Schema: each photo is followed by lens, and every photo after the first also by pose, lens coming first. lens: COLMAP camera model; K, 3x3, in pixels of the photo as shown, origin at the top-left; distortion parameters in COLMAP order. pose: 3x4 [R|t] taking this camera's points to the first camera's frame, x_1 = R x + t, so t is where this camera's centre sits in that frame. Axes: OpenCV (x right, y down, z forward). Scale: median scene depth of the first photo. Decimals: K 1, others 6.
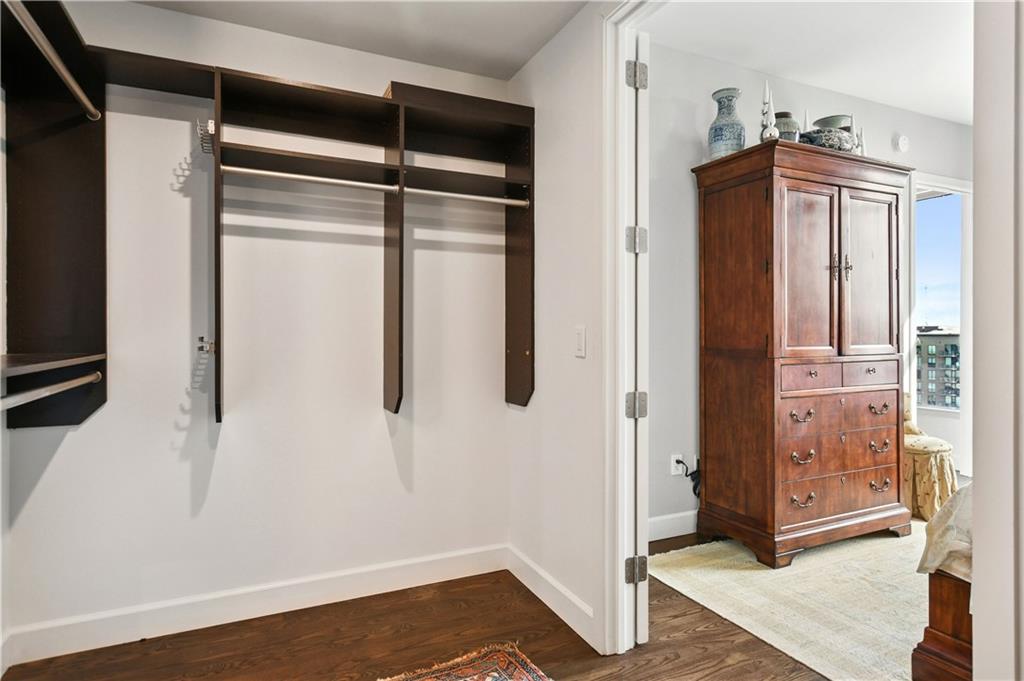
lens RADIAL K [[567.5, 0, 511.9], [0, 567.5, 341.3], [0, 0, 1]] dist [0.002518, 0.000134]
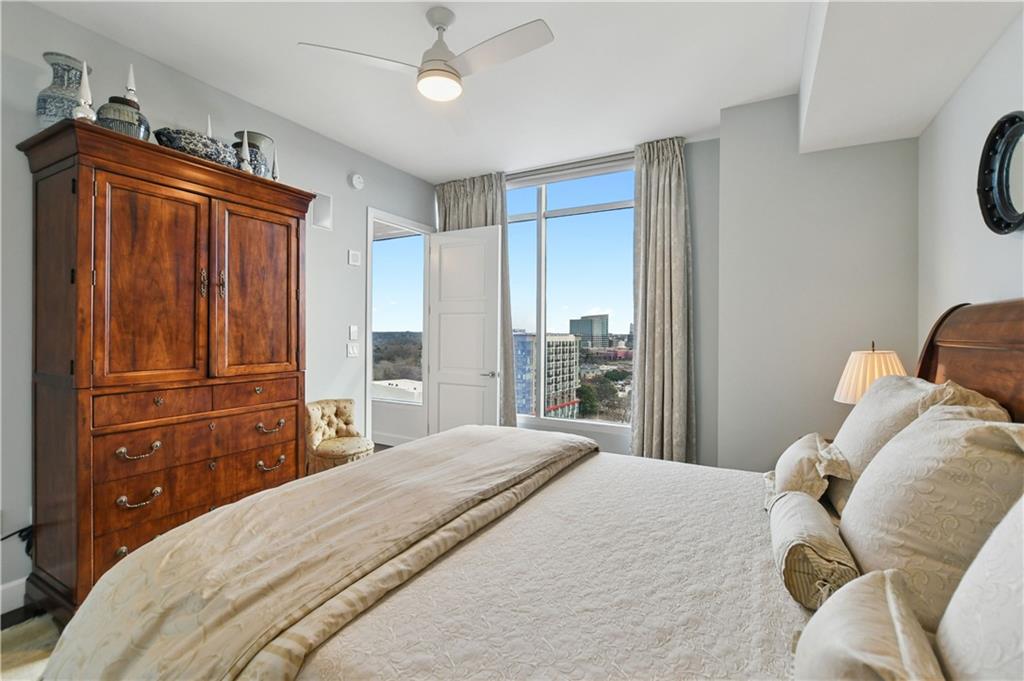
lens RADIAL K [[455.8, 0, 510.9], [0, 455.8, 335.1], [0, 0, 1]] dist [-0.020231, 0.002757]
pose [[0.802282, 0.010317, 0.596856, 0.517575], [-0.008024, 0.999947, -0.006499, -0.043334], [-0.596891, 0.000425, 0.802322, 0.102967]]
